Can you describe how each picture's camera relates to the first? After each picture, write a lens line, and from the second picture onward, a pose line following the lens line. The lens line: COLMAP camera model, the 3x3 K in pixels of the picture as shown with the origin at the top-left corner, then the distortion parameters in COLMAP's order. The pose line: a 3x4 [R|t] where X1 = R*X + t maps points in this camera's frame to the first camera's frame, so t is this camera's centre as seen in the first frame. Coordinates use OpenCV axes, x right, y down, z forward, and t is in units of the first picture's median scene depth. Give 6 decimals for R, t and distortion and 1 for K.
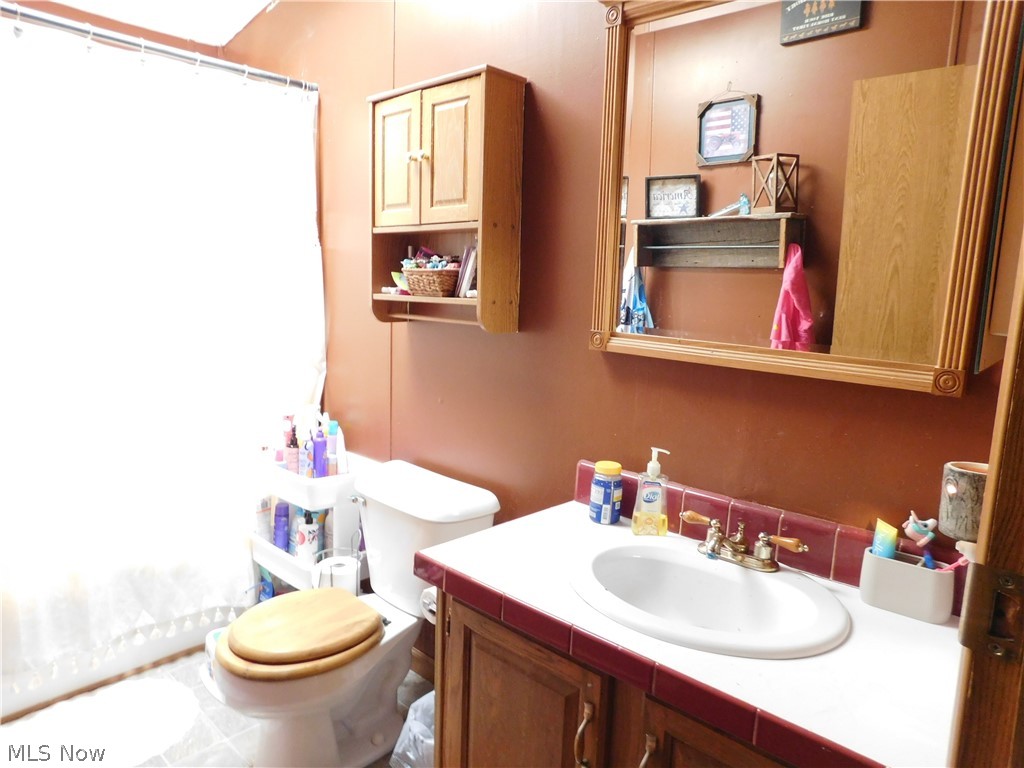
lens RADIAL K [[674.8, 0, 517.3], [0, 674.8, 382.1], [0, 0, 1]] dist [-0.075046, 0.059313]
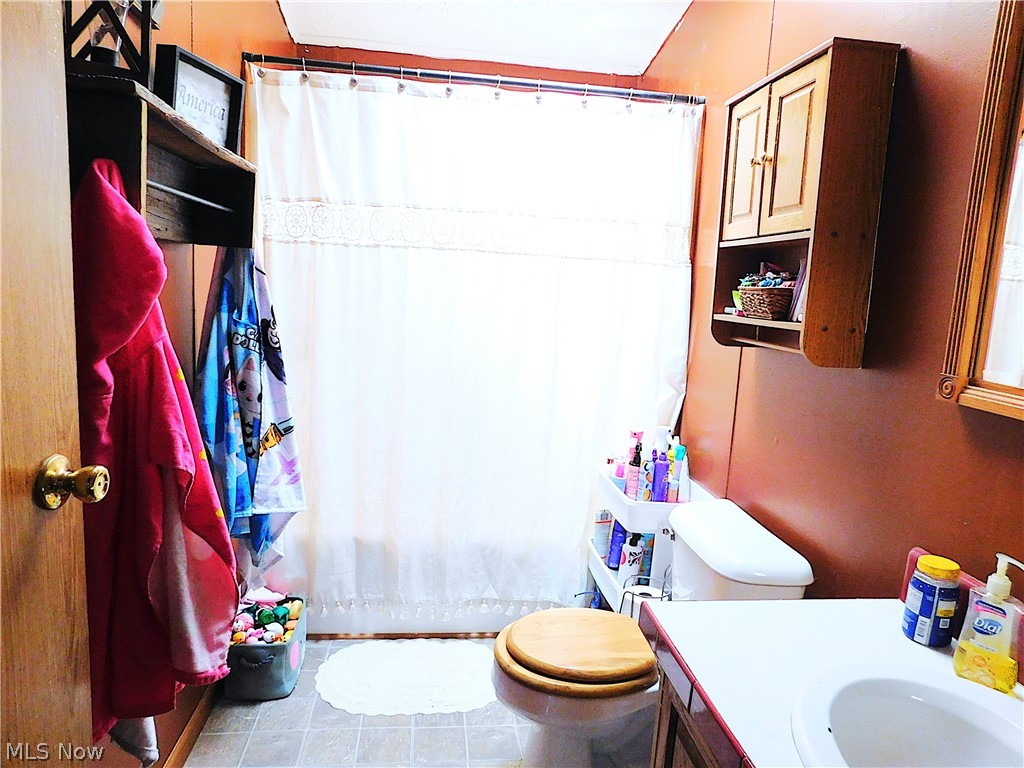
lens RADIAL K [[674.8, 0, 517.3], [0, 674.8, 382.1], [0, 0, 1]] dist [-0.075046, 0.059313]
pose [[0.767746, 0.101791, -0.632618, 0.183868], [-0.123495, 0.992297, 0.009791, -0.015905], [0.628741, 0.070608, 0.774402, 0.140870]]
